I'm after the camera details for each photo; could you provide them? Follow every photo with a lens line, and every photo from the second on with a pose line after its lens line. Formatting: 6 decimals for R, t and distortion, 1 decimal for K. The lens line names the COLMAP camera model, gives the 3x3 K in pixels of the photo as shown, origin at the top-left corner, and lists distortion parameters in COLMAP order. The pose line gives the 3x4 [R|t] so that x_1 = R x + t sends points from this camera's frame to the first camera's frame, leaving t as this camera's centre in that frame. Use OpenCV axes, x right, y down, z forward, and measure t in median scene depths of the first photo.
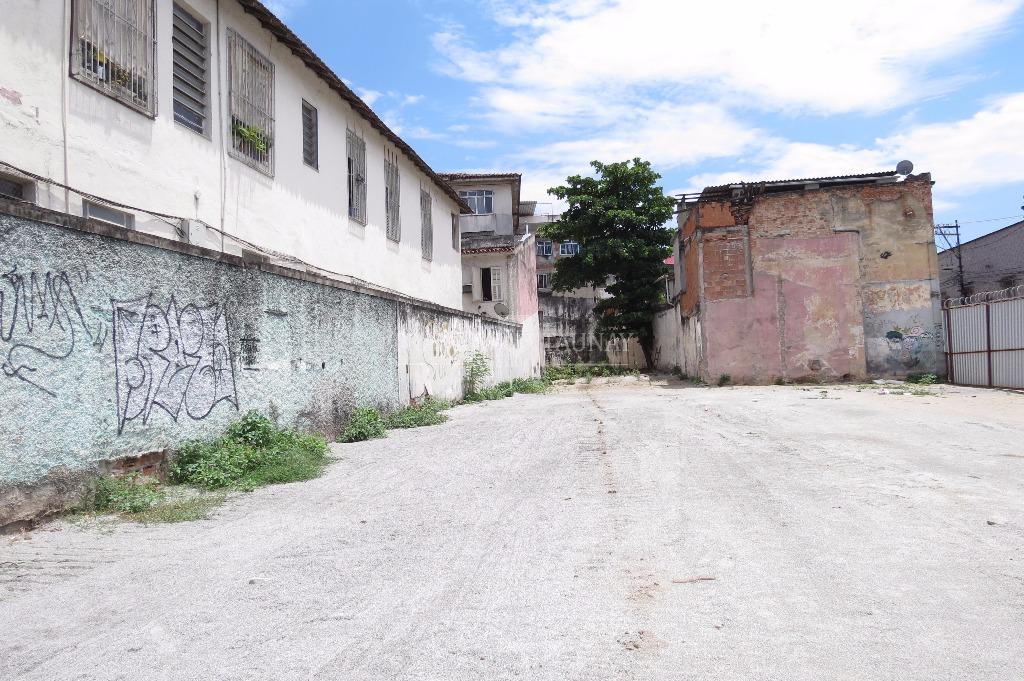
lens RADIAL K [[729.1, 0, 513.0], [0, 729.1, 340.4], [0, 0, 1]] dist [-0.035538, 0.017507]
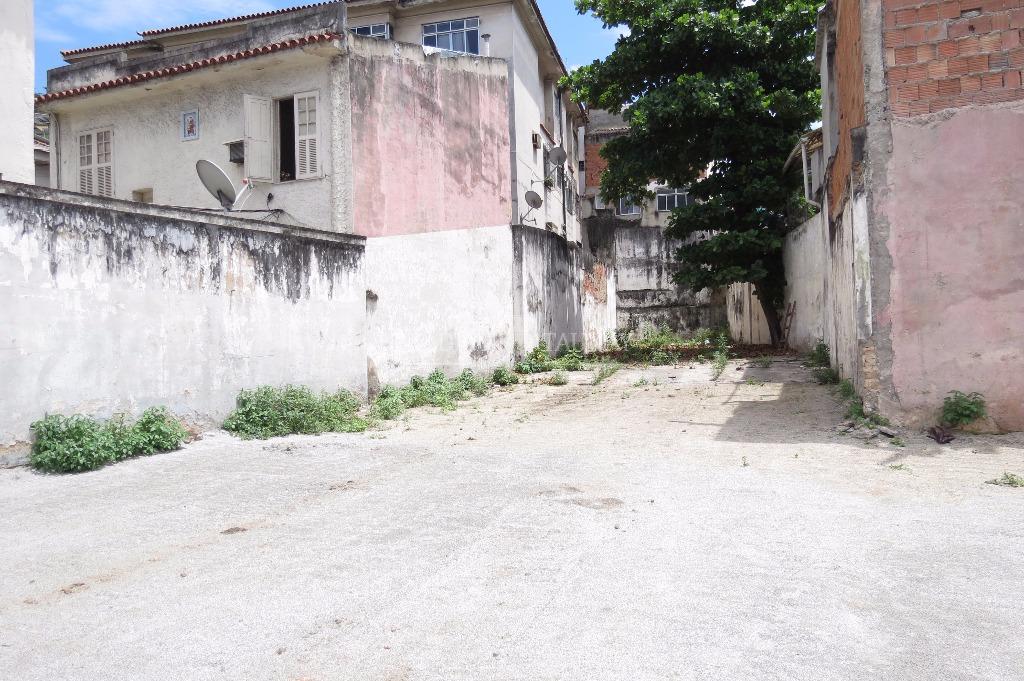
lens RADIAL K [[729.1, 0, 512.6], [0, 729.1, 342.7], [0, 0, 1]] dist [-0.035538, 0.017507]
pose [[0.971445, 0.010791, -0.237017, 0.197105], [0.001972, 0.998564, 0.053543, 0.014195], [0.237255, -0.052482, 0.970029, 0.715201]]
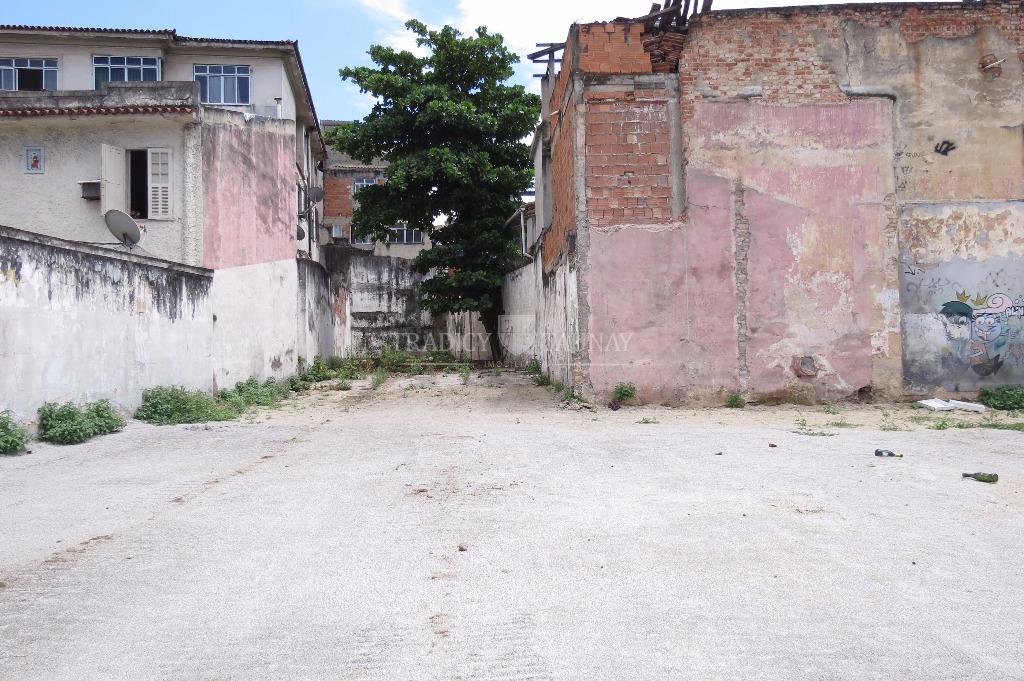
lens RADIAL K [[729.1, 0, 511.7], [0, 729.1, 340.8], [0, 0, 1]] dist [-0.035538, 0.017507]
pose [[0.985560, 0.019728, 0.168172, 0.140304], [-0.023625, 0.999496, 0.021203, 0.010642], [-0.167668, -0.024870, 0.985530, 0.549522]]
